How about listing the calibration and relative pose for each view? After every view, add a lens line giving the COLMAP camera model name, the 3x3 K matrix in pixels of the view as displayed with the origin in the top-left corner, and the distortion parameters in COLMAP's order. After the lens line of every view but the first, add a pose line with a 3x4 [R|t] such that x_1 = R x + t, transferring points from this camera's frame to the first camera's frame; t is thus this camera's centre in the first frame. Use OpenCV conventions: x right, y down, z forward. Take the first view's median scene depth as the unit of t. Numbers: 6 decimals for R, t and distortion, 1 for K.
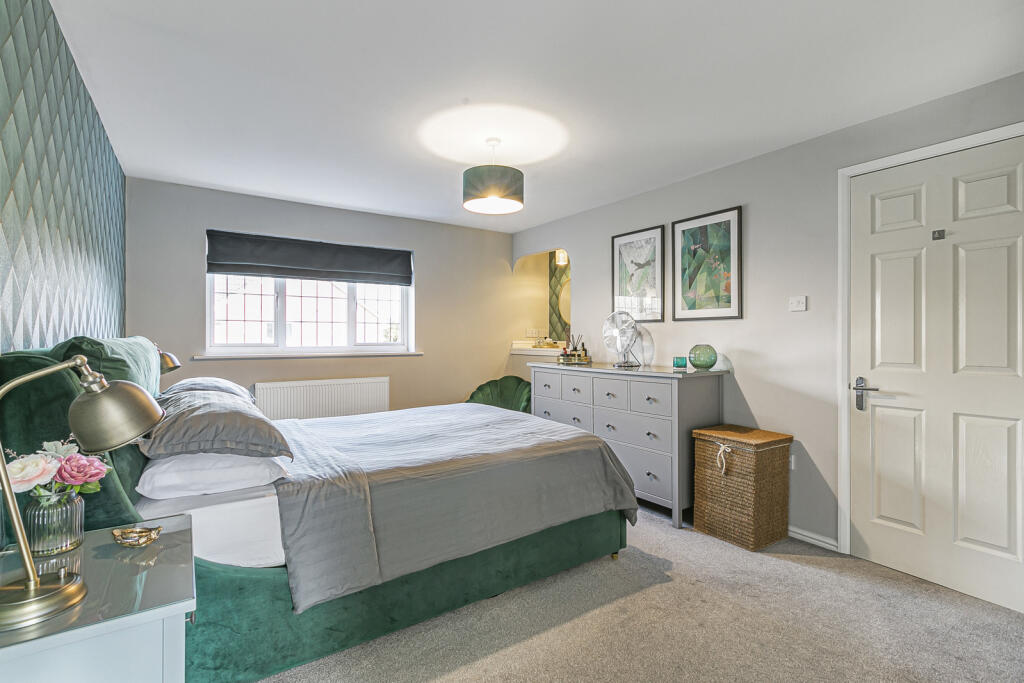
lens RADIAL K [[470.5, 0, 505.7], [0, 470.5, 337.3], [0, 0, 1]] dist [0.001757, 0.000189]
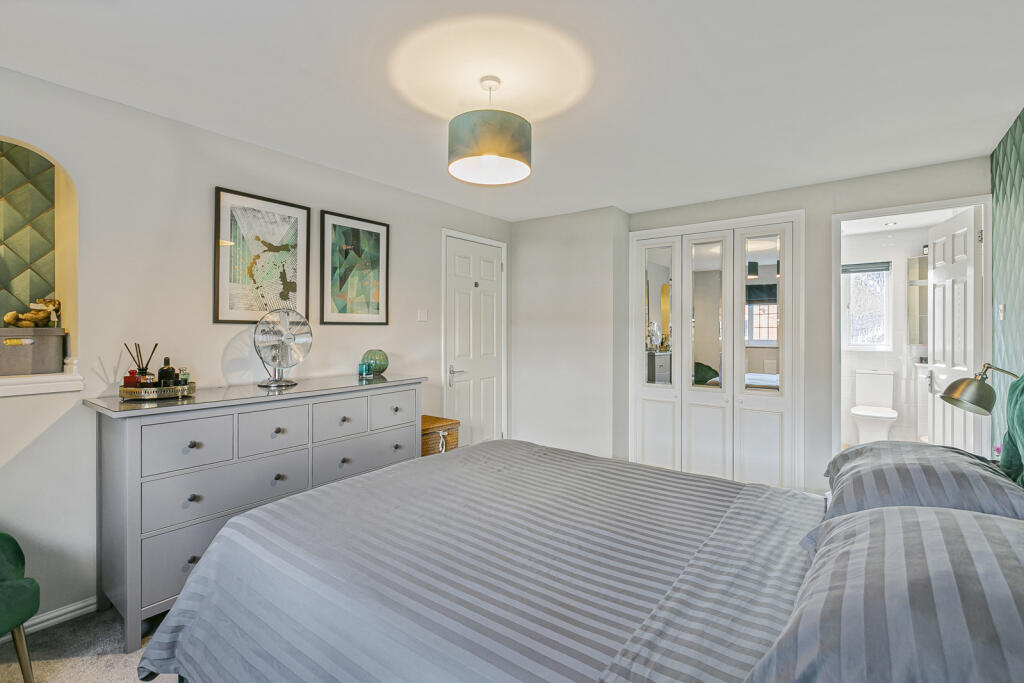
lens RADIAL K [[470.5, 0, 512.4], [0, 470.5, 334.9], [0, 0, 1]] dist [0.001757, 0.000189]
pose [[-0.328333, -0.000596, 0.944562, -0.625015], [0.011121, 0.999928, 0.004496, -0.016997], [-0.944497, 0.011980, -0.328303, 1.037820]]
